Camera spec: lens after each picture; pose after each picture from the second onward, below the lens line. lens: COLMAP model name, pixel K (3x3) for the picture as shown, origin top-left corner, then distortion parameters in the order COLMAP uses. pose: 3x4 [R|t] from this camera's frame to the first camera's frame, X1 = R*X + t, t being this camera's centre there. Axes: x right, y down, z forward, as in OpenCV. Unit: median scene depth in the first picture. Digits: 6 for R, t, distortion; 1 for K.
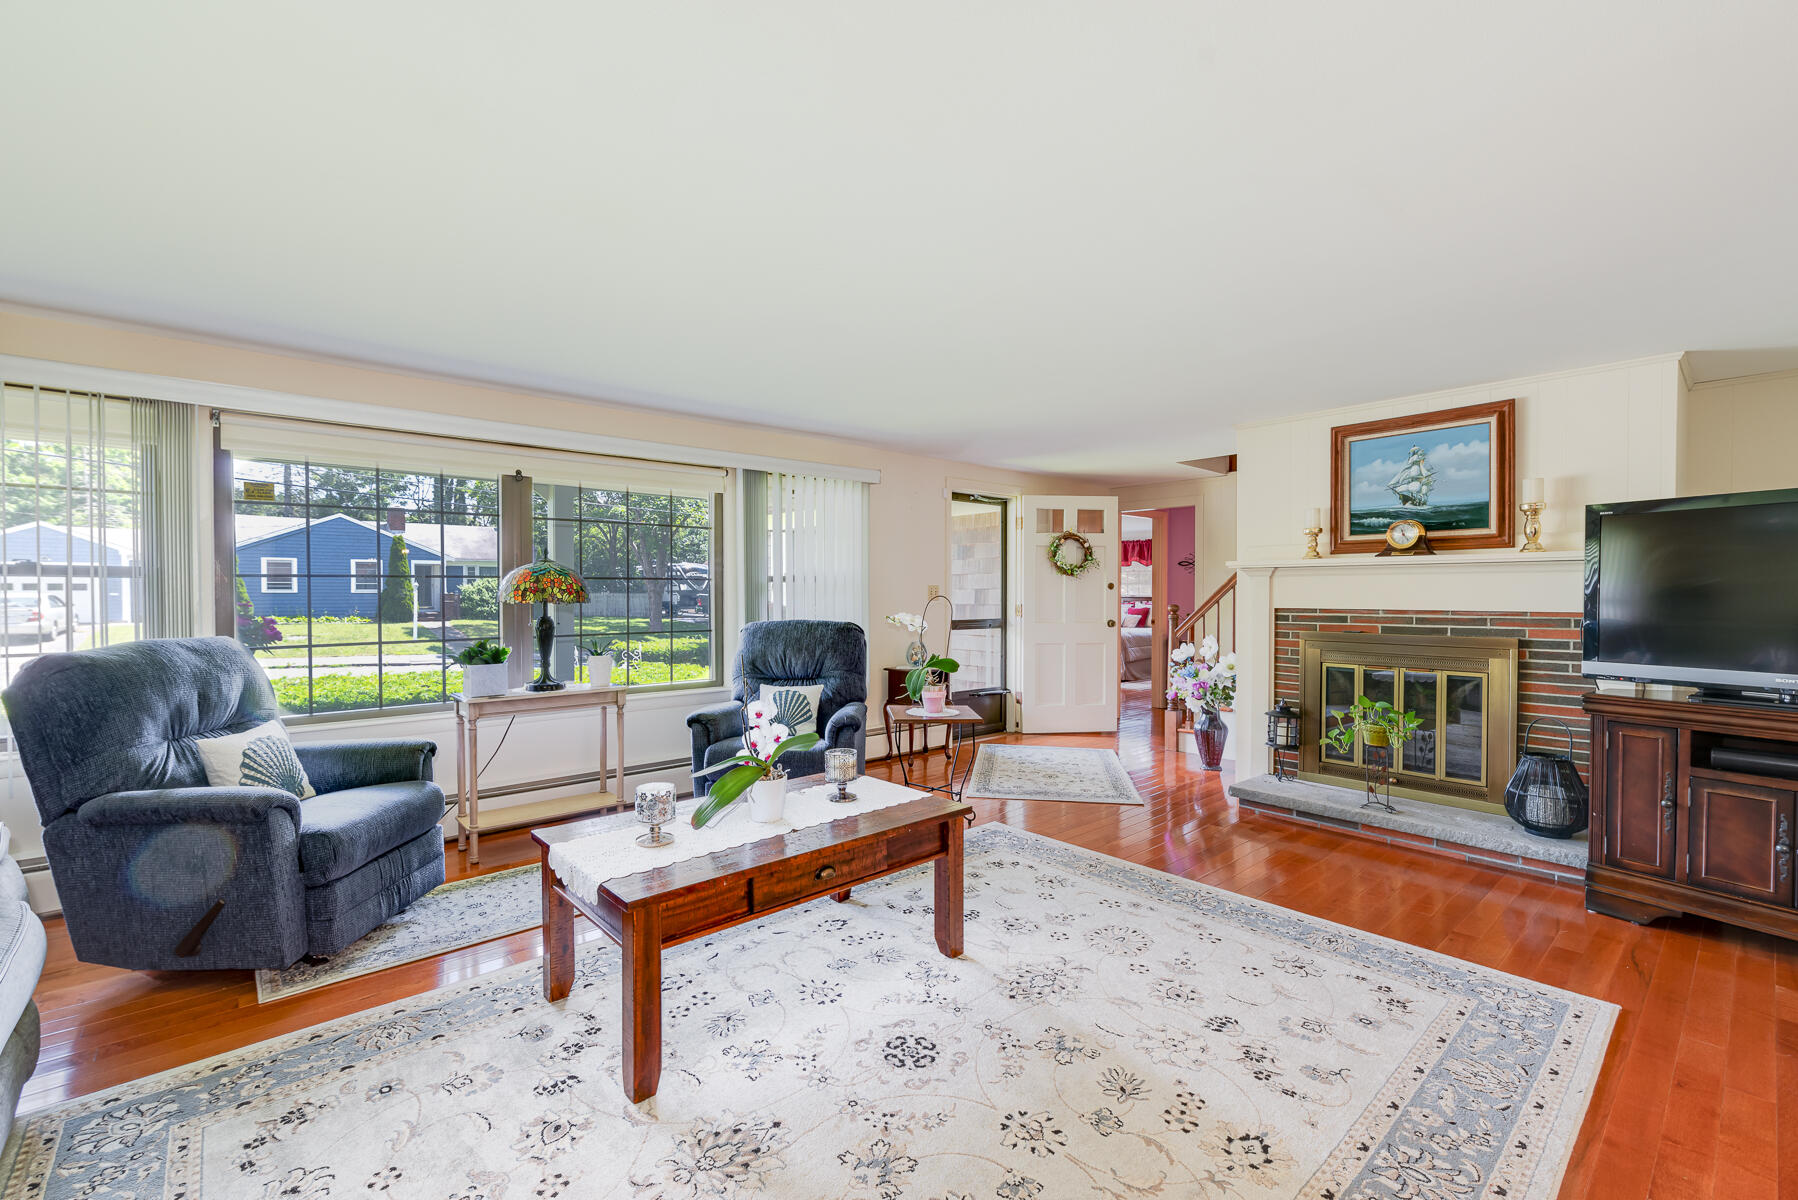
lens RADIAL K [[761.6, 0, 896.9], [0, 761.6, 599.2], [0, 0, 1]] dist [0.001100, -0.000172]
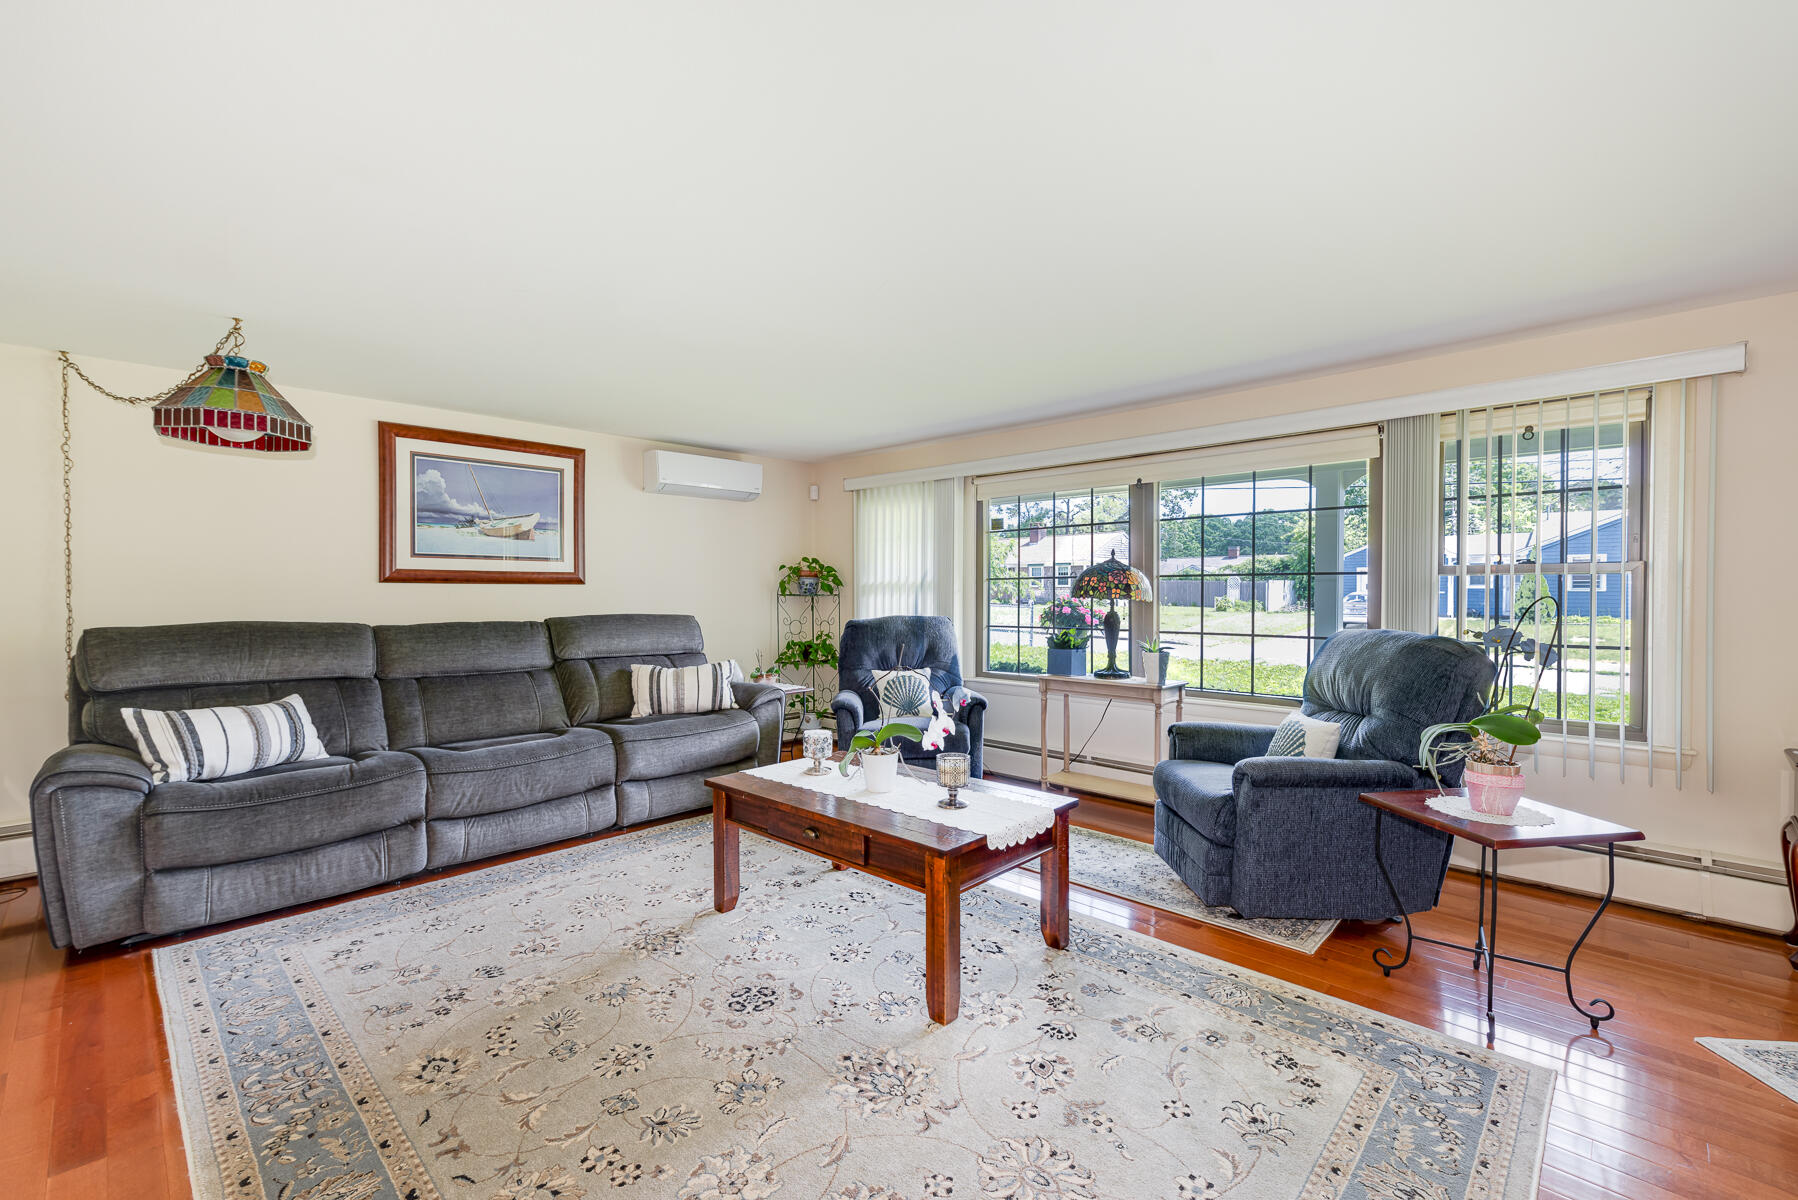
lens RADIAL K [[761.6, 0, 888.5], [0, 761.6, 597.5], [0, 0, 1]] dist [0.001100, -0.000172]
pose [[0.083588, 0.008645, -0.996463, 0.538721], [-0.008136, 0.999935, 0.007993, -0.003371], [0.996467, 0.007440, 0.083653, 0.517969]]
